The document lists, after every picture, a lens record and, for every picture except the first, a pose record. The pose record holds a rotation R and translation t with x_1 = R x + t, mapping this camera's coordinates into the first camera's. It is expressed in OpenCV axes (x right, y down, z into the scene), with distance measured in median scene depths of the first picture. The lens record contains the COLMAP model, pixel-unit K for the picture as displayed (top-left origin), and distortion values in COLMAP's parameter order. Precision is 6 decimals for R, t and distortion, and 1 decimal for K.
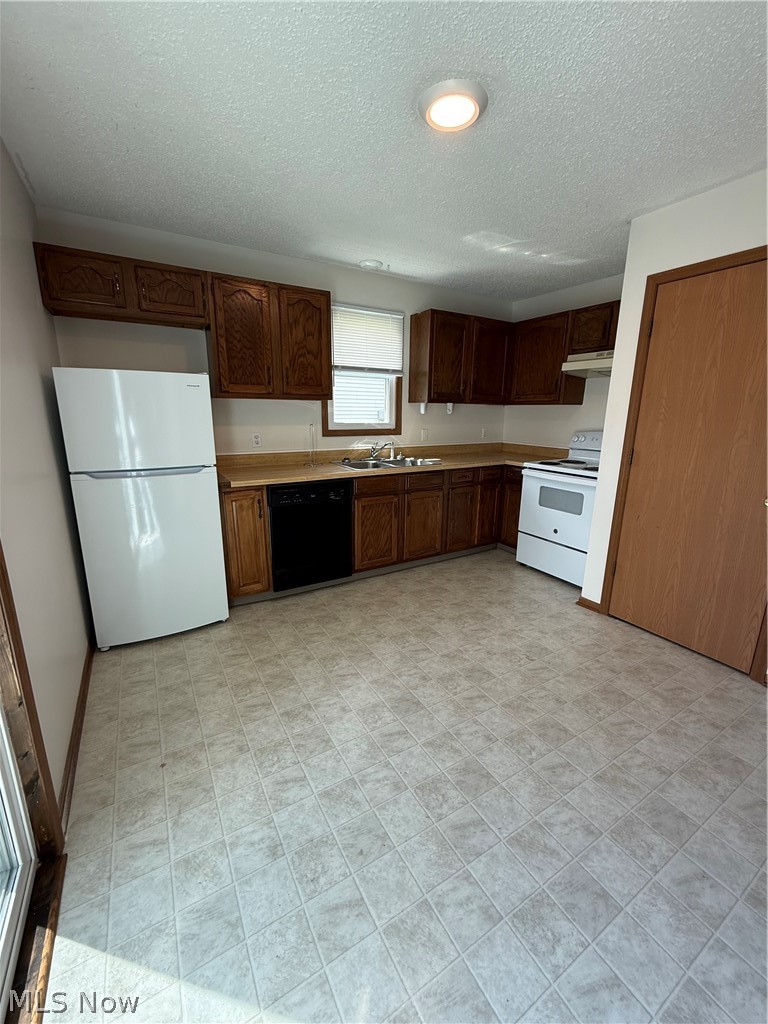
lens RADIAL K [[403.6, 0, 382.9], [0, 403.6, 513.6], [0, 0, 1]] dist [-0.003326, 0.000192]
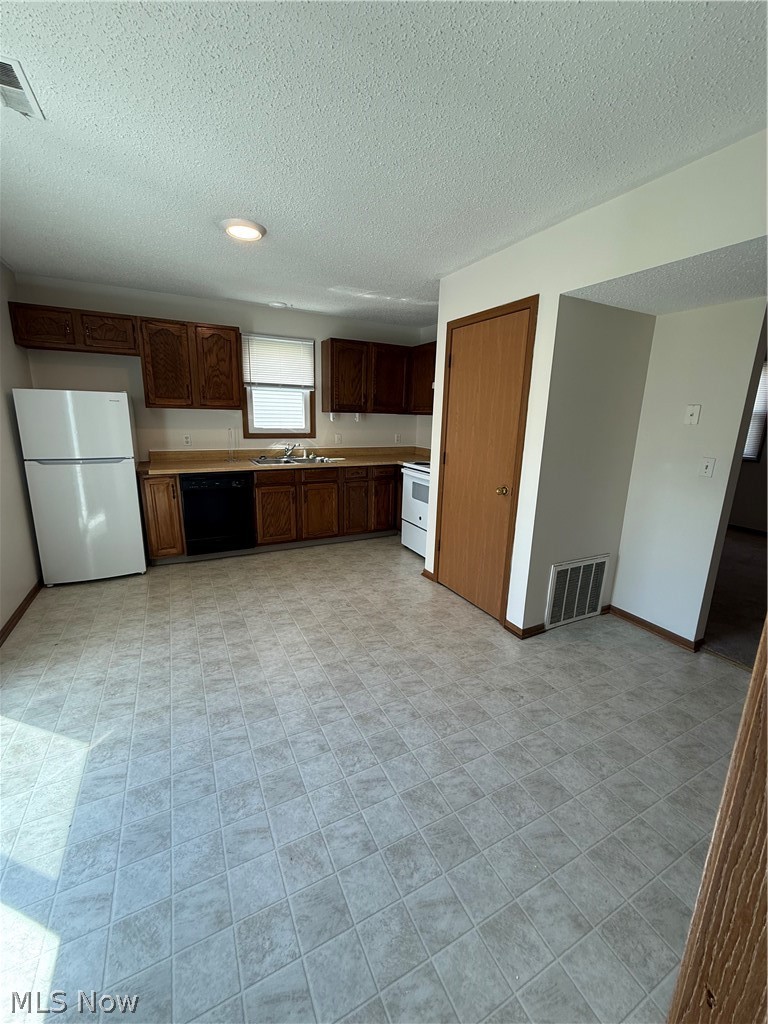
lens RADIAL K [[403.6, 0, 383.0], [0, 403.6, 513.4], [0, 0, 1]] dist [-0.003326, 0.000192]
pose [[0.997926, 0.028797, -0.057574, 0.462800], [-0.029315, 0.999537, -0.008175, 0.050983], [0.057312, 0.009846, 0.998308, -0.289597]]
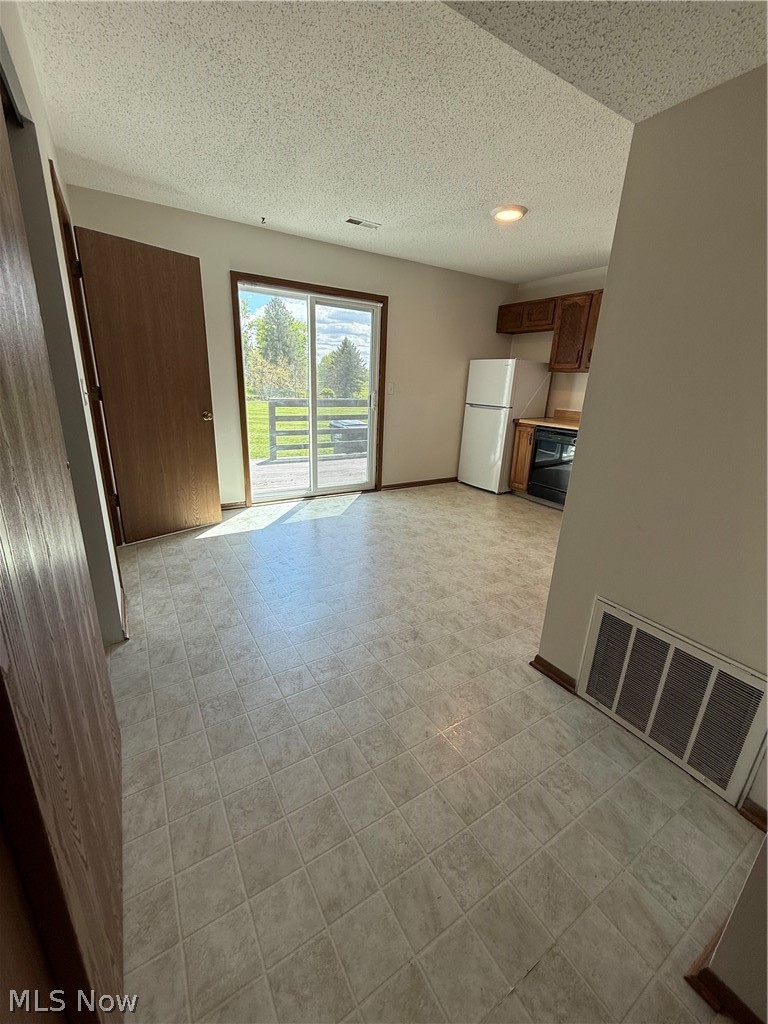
lens RADIAL K [[403.6, 0, 384.3], [0, 403.6, 512.4], [0, 0, 1]] dist [-0.003326, 0.000192]
pose [[0.026784, 0.303921, -0.952321, 1.341117], [-0.283071, 0.915975, 0.284361, -0.036186], [0.958725, 0.261958, 0.110565, 0.314369]]
